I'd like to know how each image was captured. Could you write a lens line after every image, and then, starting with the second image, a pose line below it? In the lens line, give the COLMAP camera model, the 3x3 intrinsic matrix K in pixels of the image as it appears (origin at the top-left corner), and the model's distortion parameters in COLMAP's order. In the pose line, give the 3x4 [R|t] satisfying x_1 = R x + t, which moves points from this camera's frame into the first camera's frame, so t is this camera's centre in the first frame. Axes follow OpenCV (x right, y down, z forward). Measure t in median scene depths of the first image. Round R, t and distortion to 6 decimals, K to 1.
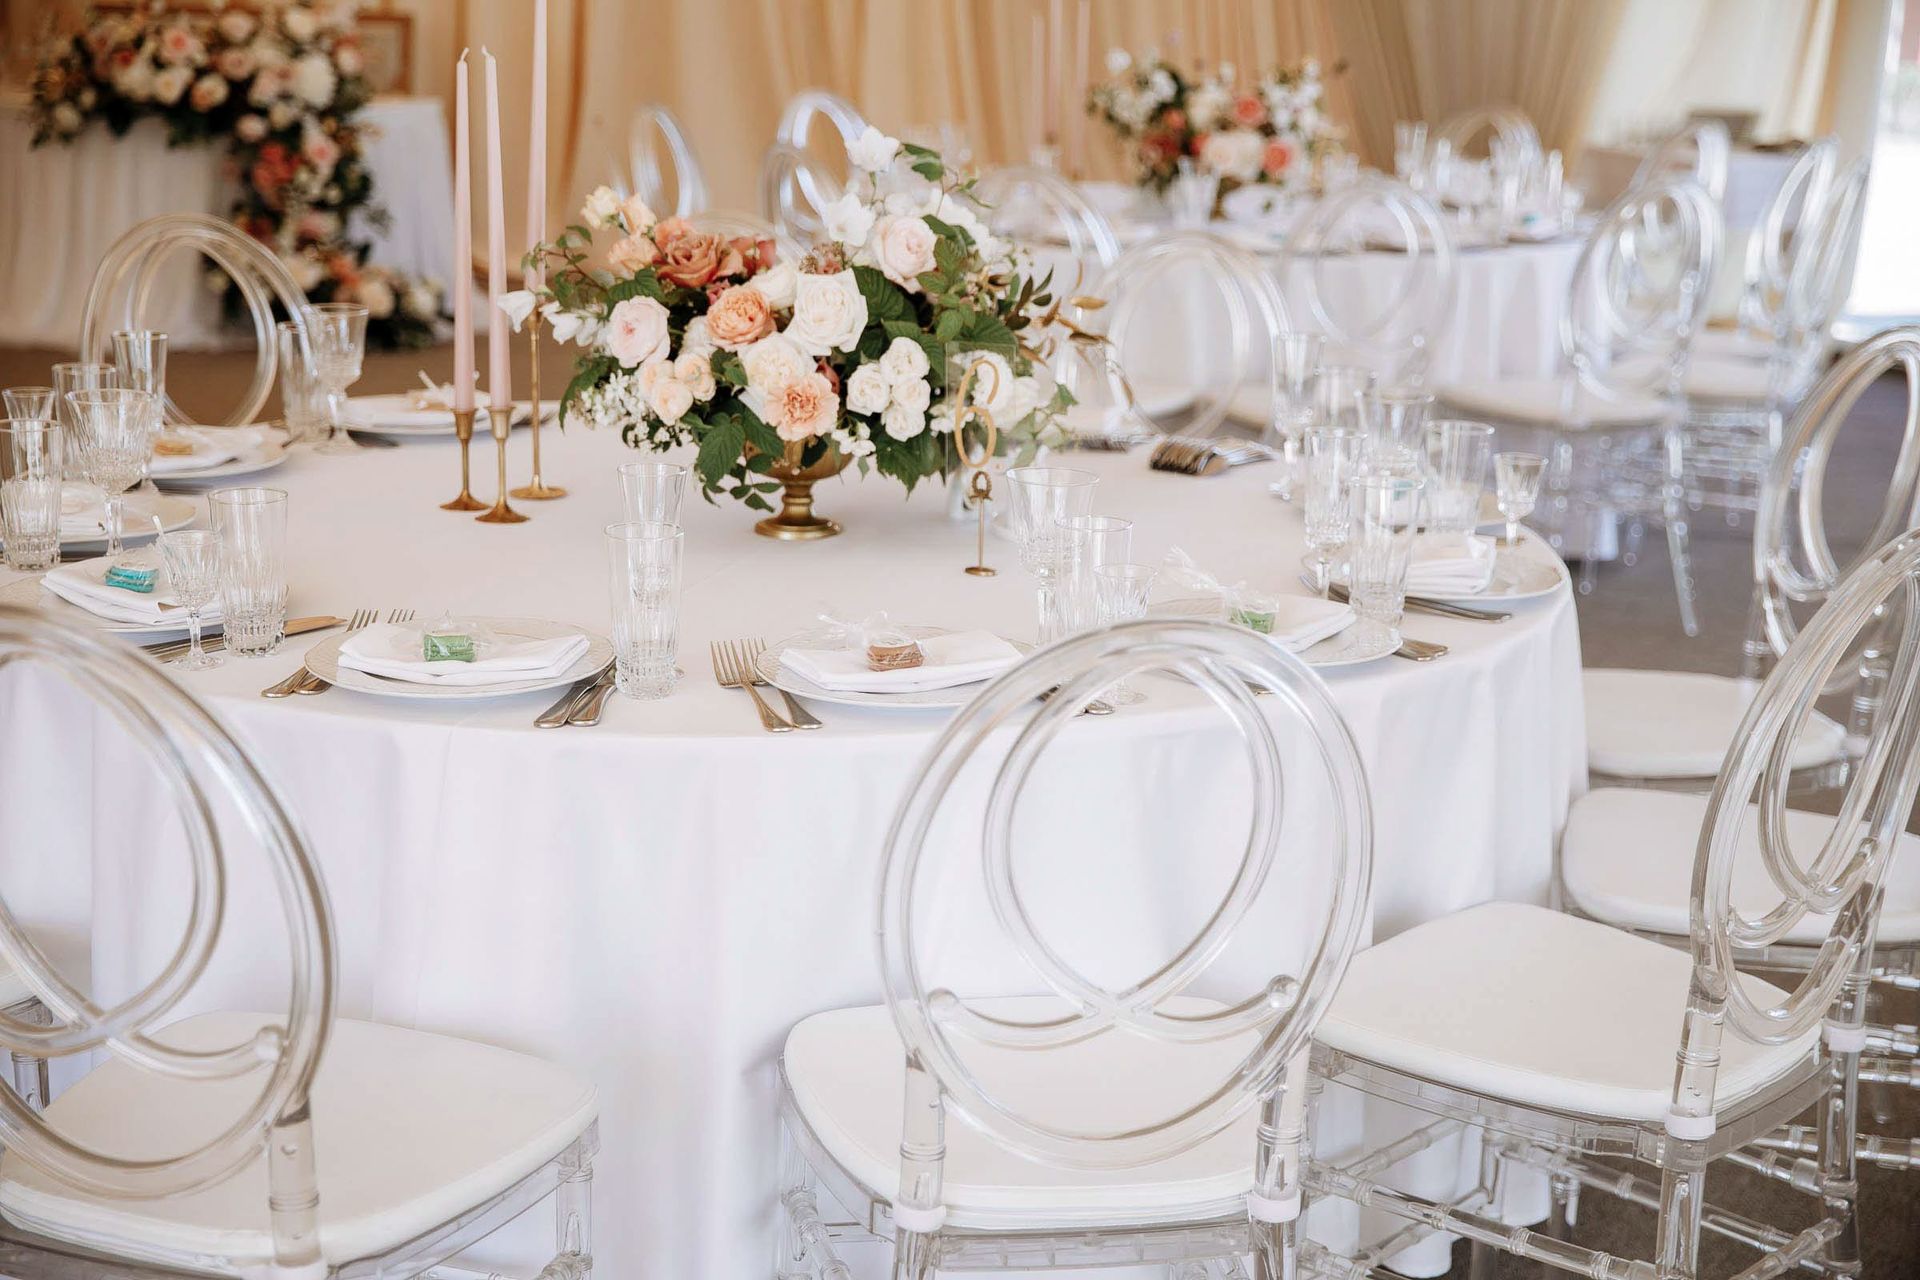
lens RADIAL K [[2905.8, 0, 960.0], [0, 2905.8, 640.0], [0, 0, 1]] dist [0.137852, -0.143697]
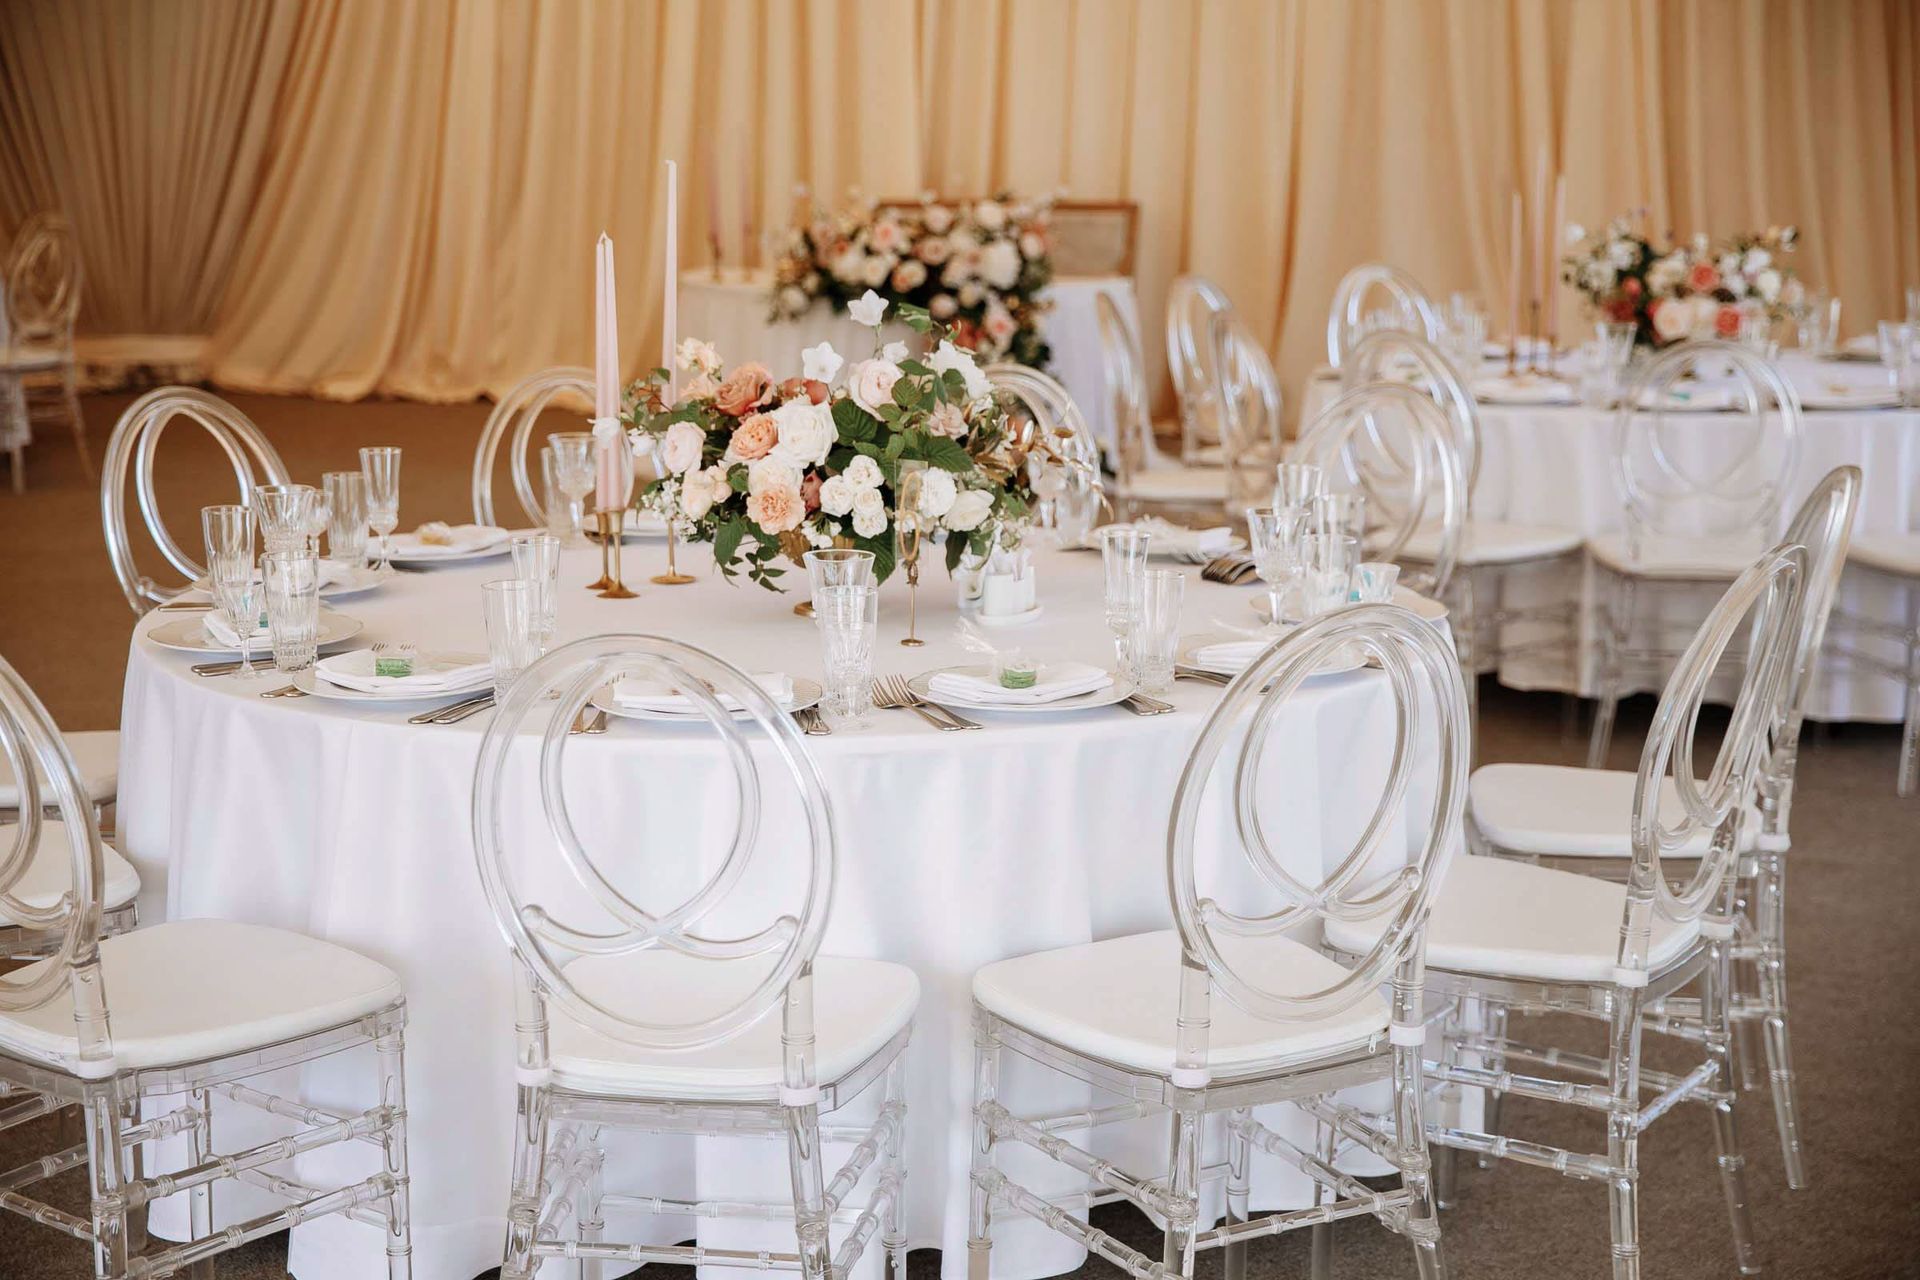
lens RADIAL K [[2905.8, 0, 960.0], [0, 2905.8, 640.0], [0, 0, 1]] dist [0.137852, -0.143697]
pose [[0.943682, 0.033097, -0.329193, 0.196920], [-0.052789, 0.997300, -0.051057, 0.017030], [0.326615, 0.065559, 0.942881, -0.075079]]
